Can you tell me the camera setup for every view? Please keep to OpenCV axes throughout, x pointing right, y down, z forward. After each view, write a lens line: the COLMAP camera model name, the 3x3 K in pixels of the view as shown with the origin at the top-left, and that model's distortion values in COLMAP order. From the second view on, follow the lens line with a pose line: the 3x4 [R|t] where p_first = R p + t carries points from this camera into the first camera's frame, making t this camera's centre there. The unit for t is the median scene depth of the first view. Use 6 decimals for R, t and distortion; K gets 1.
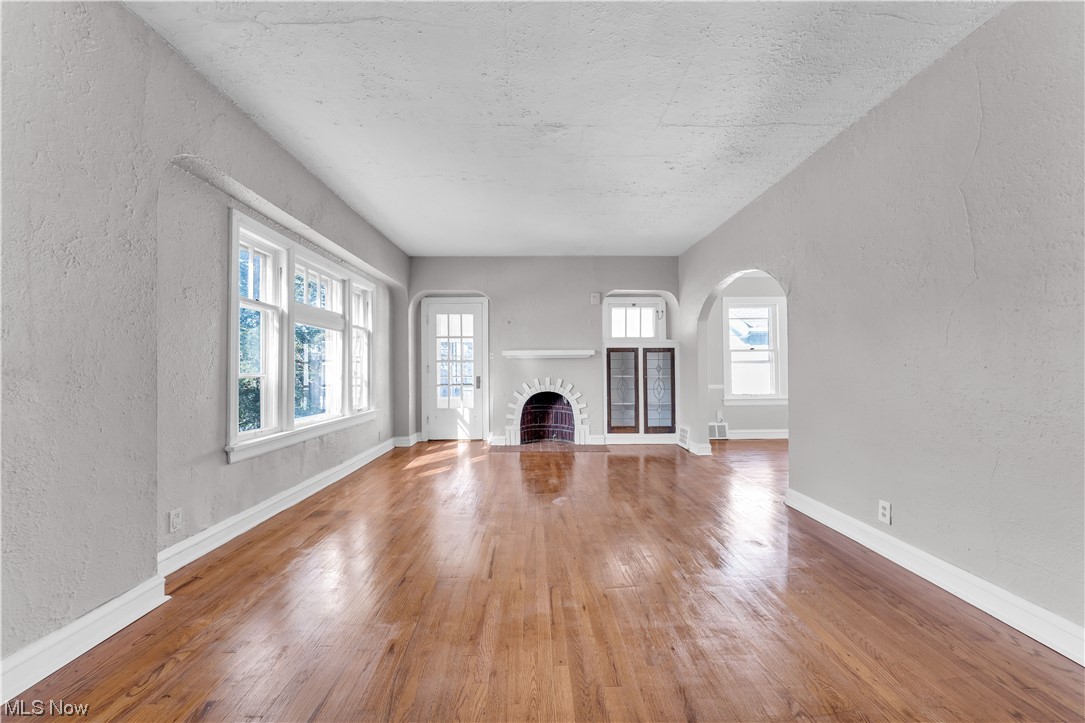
lens RADIAL K [[437.2, 0, 545.2], [0, 437.2, 362.2], [0, 0, 1]] dist [0.001675, -0.000708]
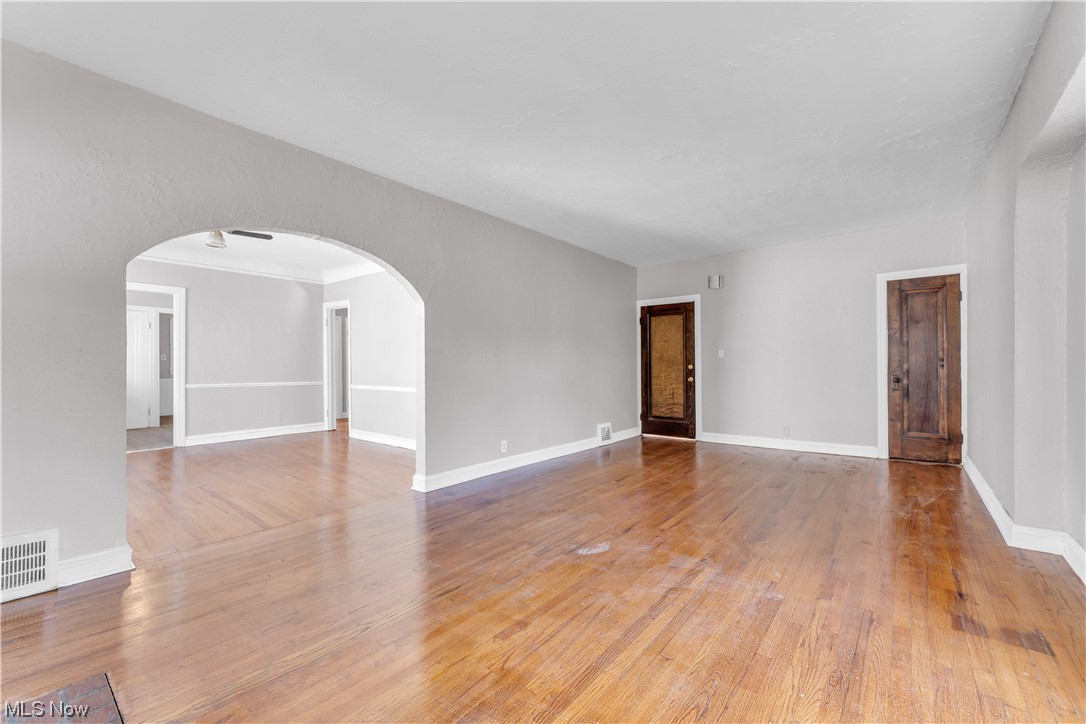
lens RADIAL K [[437.6, 0, 538.1], [0, 437.6, 362.0], [0, 0, 1]] dist [0.001675, -0.000708]
pose [[-0.751501, 0.010867, 0.659643, -0.401168], [-0.001259, 0.999839, -0.017906, 0.019272], [-0.659731, -0.014287, -0.751366, 1.707216]]
